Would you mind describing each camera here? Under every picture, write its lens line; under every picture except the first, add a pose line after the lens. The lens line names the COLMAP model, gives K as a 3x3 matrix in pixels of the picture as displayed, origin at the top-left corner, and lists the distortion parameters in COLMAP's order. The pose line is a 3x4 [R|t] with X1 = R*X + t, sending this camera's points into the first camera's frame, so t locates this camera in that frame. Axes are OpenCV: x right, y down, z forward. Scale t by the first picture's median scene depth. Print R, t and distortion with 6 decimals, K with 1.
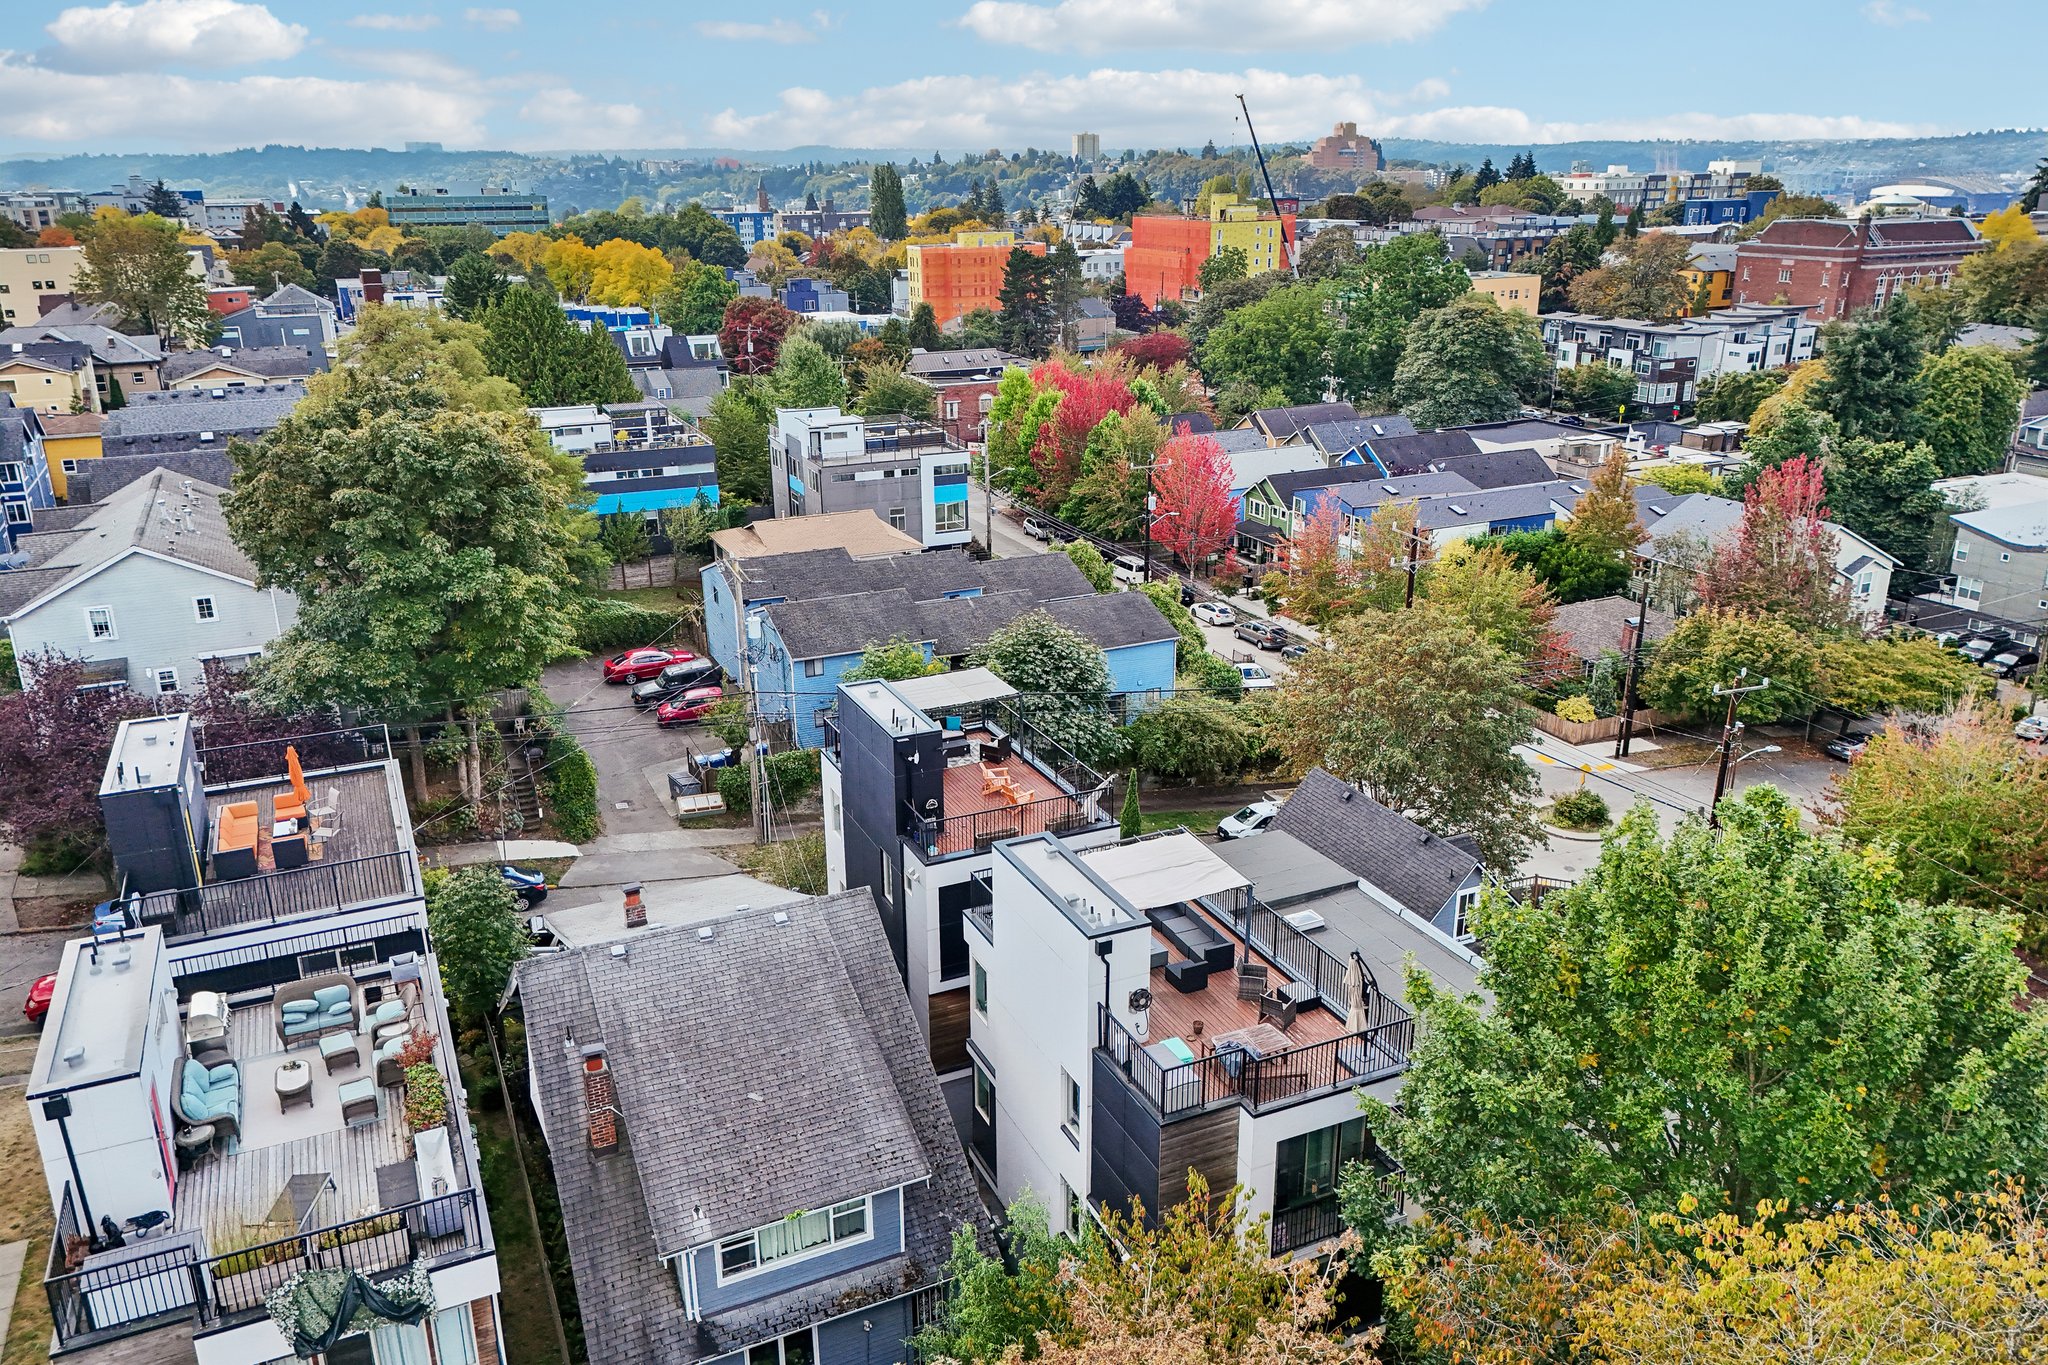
lens RADIAL K [[1494.4, 0, 1033.9], [0, 1494.4, 680.2], [0, 0, 1]] dist [0.063211, -0.073499]
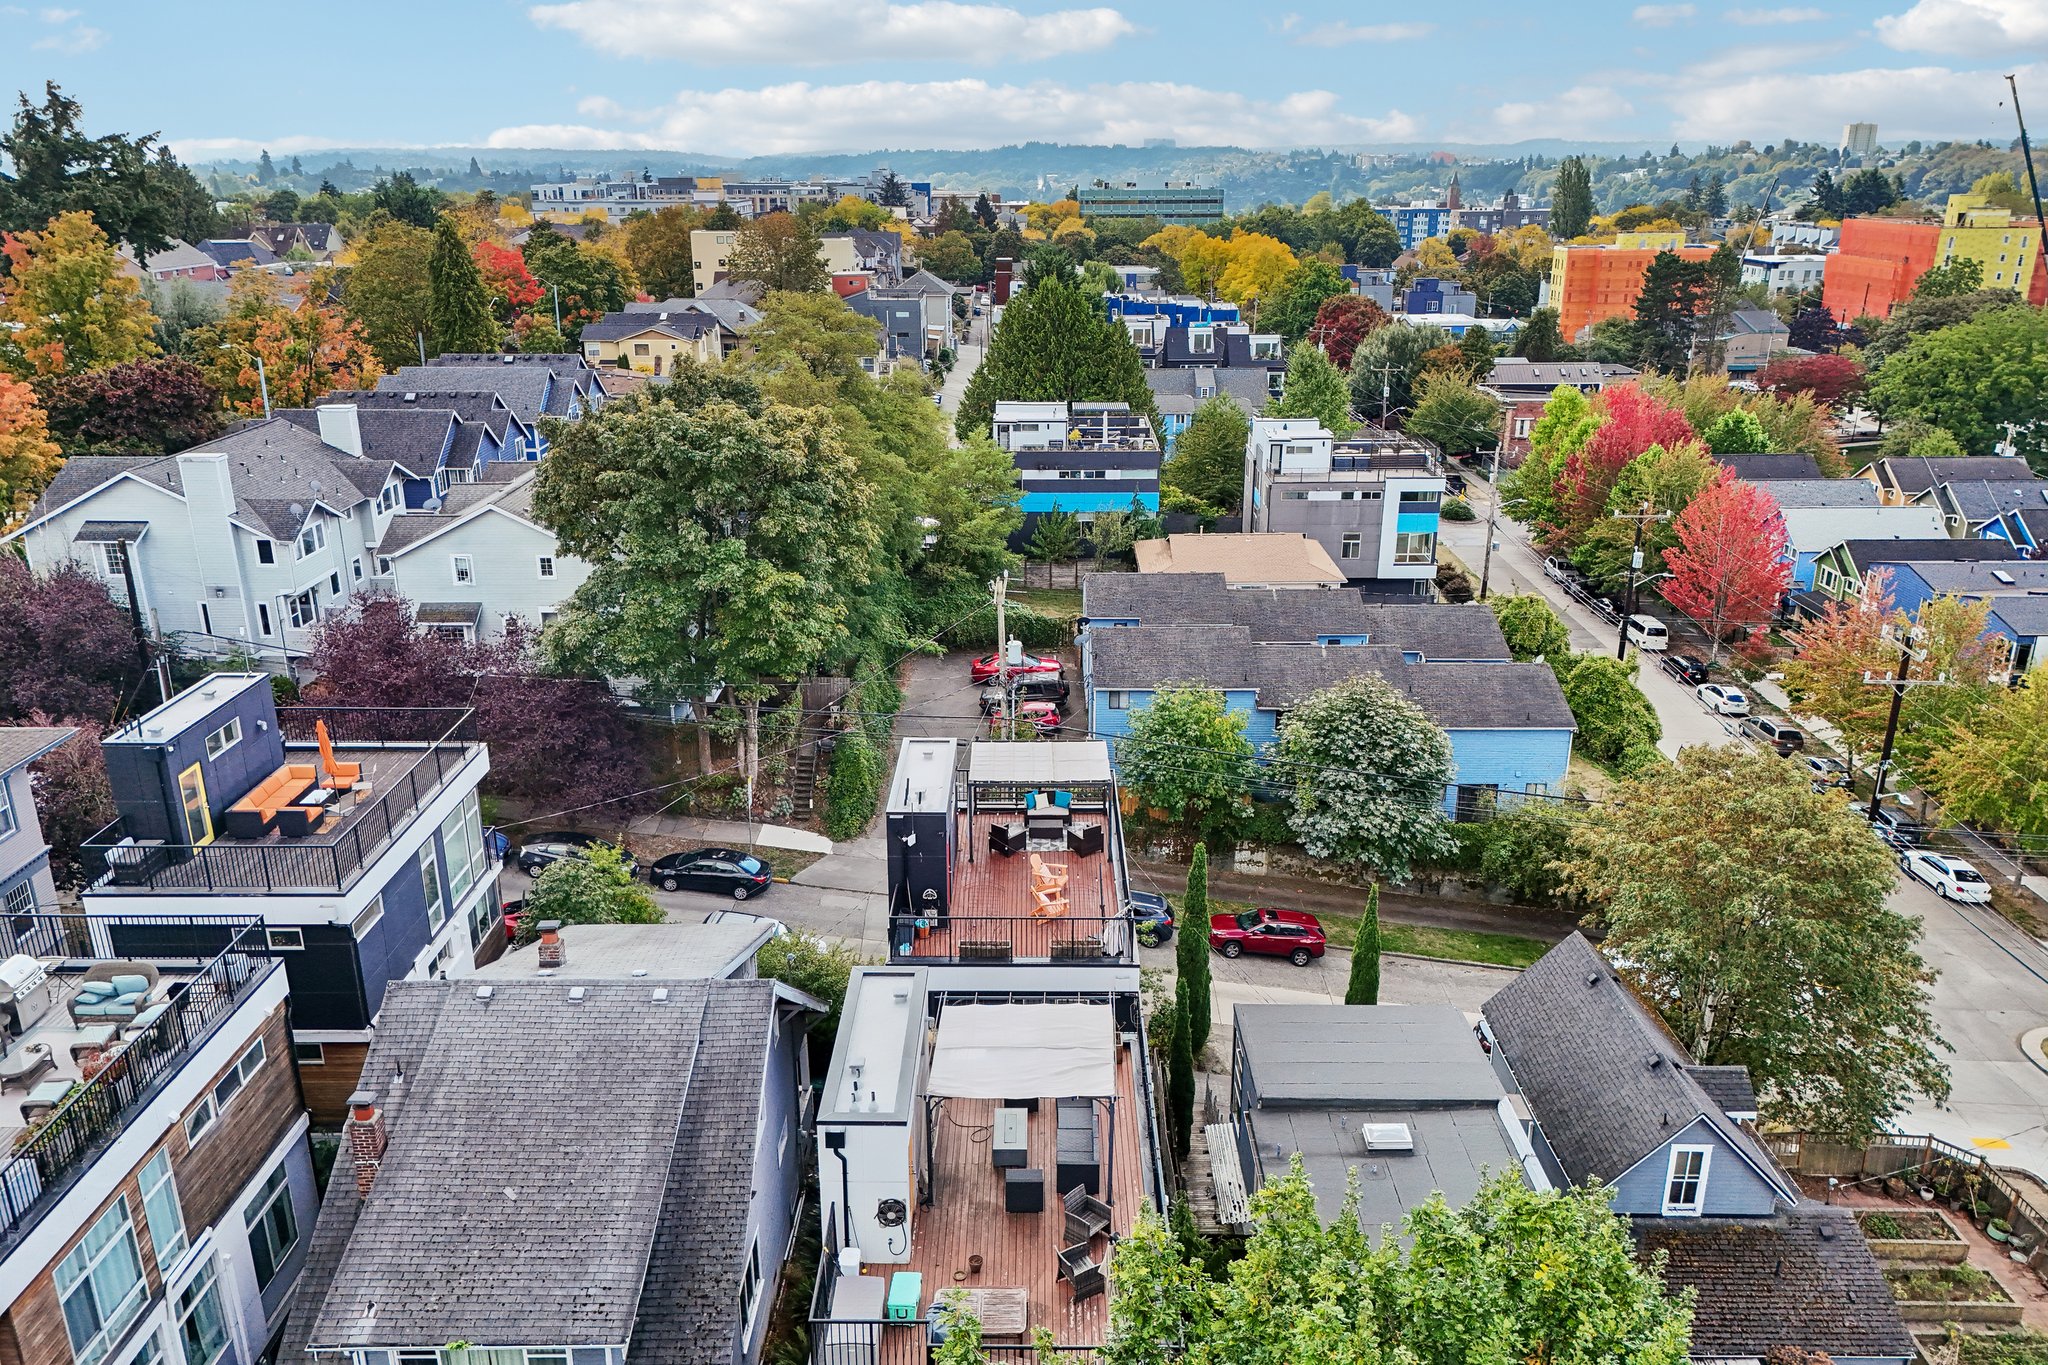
lens RADIAL K [[1494.4, 0, 1033.9], [0, 1494.4, 680.2], [0, 0, 1]] dist [0.063211, -0.073499]
pose [[0.901967, 0.146490, -0.406198, 0.105037], [-0.145135, 0.988816, 0.034328, -0.025933], [0.406684, 0.027991, 0.913140, 0.073029]]
